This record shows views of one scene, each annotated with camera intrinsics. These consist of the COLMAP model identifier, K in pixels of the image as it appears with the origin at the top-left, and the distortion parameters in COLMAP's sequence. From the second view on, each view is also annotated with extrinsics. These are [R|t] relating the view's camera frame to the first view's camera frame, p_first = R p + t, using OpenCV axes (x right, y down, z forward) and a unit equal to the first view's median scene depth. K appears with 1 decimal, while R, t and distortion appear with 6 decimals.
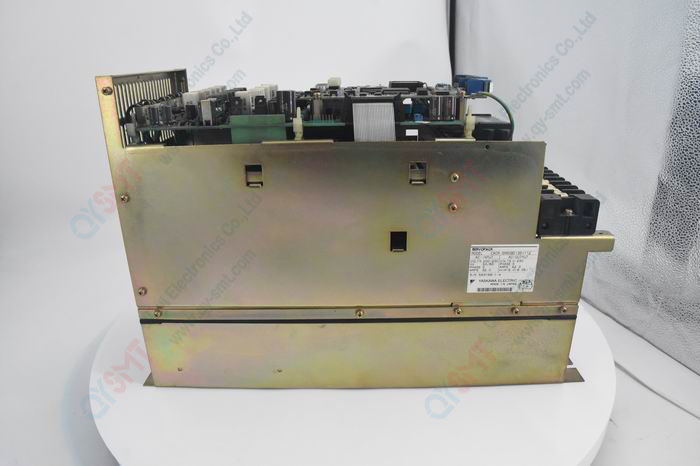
lens RADIAL K [[476.3, 0, 350.0], [0, 476.3, 233.0], [0, 0, 1]] dist [-0.128146, 0.049216]
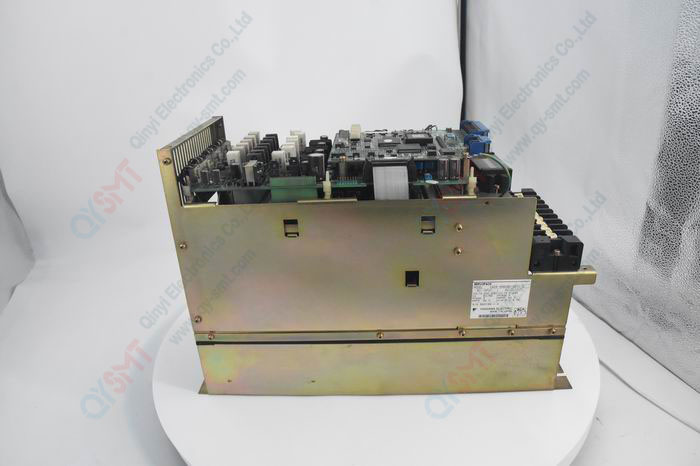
lens RADIAL K [[476.3, 0, 350.0], [0, 476.3, 233.0], [0, 0, 1]] dist [-0.128146, 0.049216]
pose [[0.999379, -0.012428, -0.032961, -0.013040], [0.014141, 0.998534, 0.052253, -0.157071], [0.032263, -0.052687, 0.998090, -0.184619]]
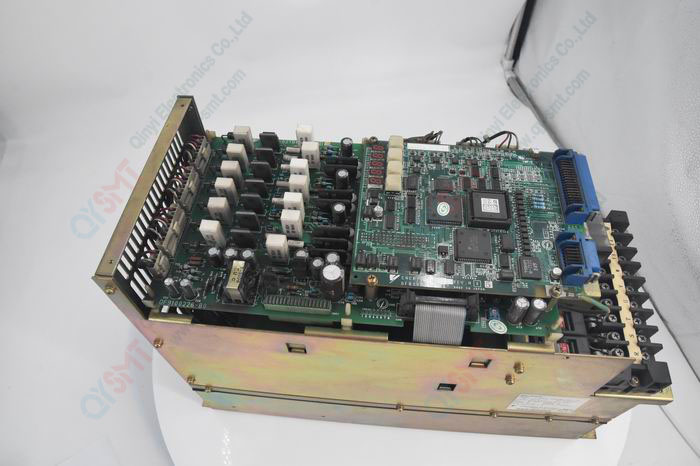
lens RADIAL K [[476.3, 0, 350.0], [0, 476.3, 233.0], [0, 0, 1]] dist [-0.128146, 0.049216]
pose [[0.996390, 0.069236, -0.049127, -0.067591], [-0.030678, 0.833225, 0.552083, -0.744247], [0.079157, -0.548583, 0.832341, 0.352417]]
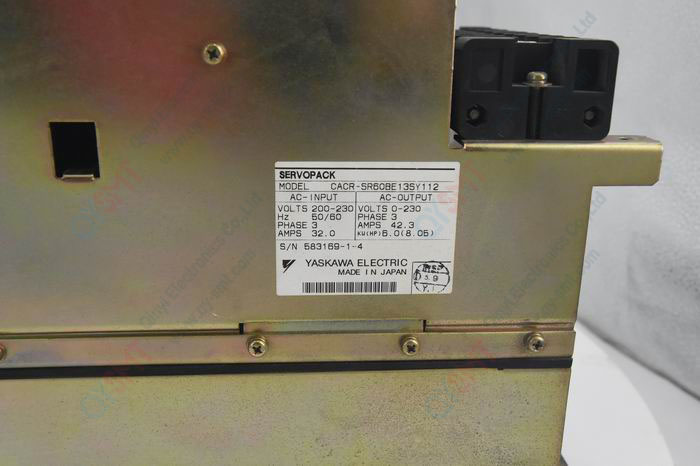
lens RADIAL K [[715.4, 0, 350.0], [0, 715.4, 233.0], [0, 0, 1]] dist [-0.003733, 0.001638]
pose [[0.995662, 0.003263, 0.092988, 0.255829], [0.001651, 0.998608, -0.052713, 0.108133], [-0.093031, 0.052638, 0.994271, 0.423461]]
